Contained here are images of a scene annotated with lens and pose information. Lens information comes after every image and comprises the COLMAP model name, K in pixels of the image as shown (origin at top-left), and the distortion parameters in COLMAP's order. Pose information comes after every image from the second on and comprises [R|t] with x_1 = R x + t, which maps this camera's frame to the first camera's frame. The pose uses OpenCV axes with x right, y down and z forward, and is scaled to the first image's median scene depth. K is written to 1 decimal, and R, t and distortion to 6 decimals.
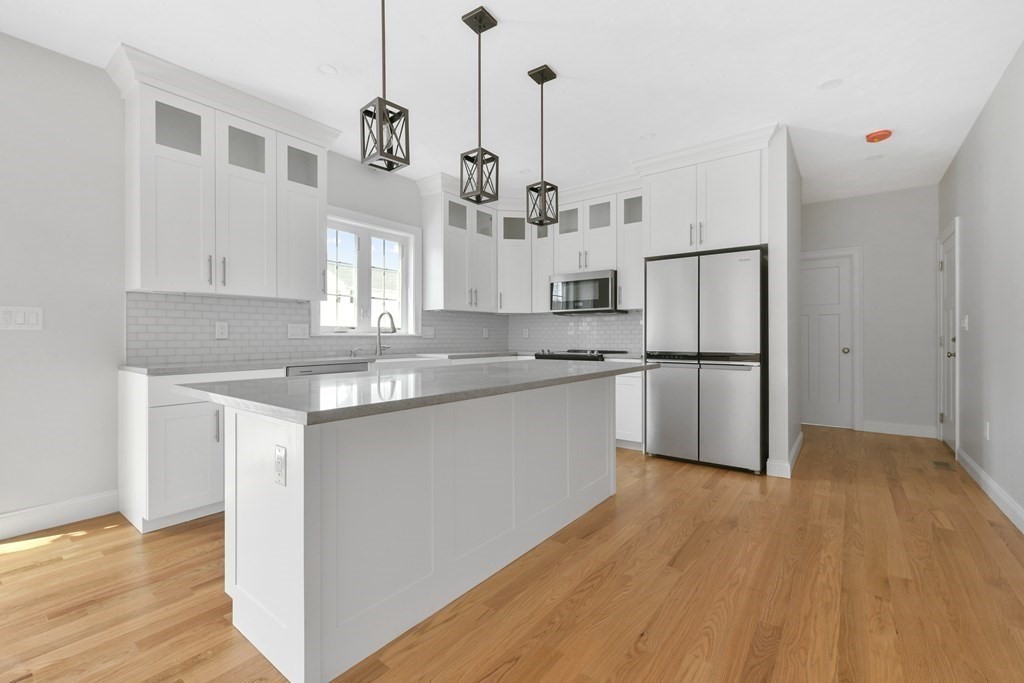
lens RADIAL K [[434.6, 0, 523.4], [0, 434.6, 336.6], [0, 0, 1]] dist [0.001314, -0.001053]
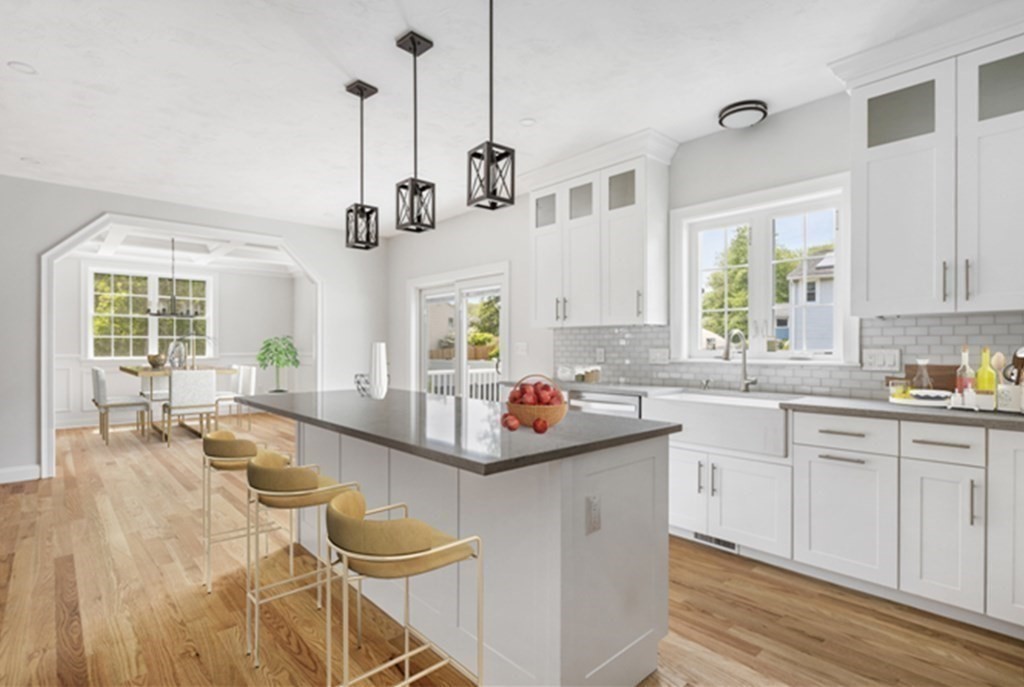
lens RADIAL K [[499.9, 0, 499.6], [0, 499.9, 342.9], [0, 0, 1]] dist [0.002187, -0.000416]
pose [[-0.192106, -0.009114, -0.981332, 0.586003], [-0.000207, 0.999957, -0.009247, -0.030979], [0.981374, -0.001573, -0.192100, 0.855993]]
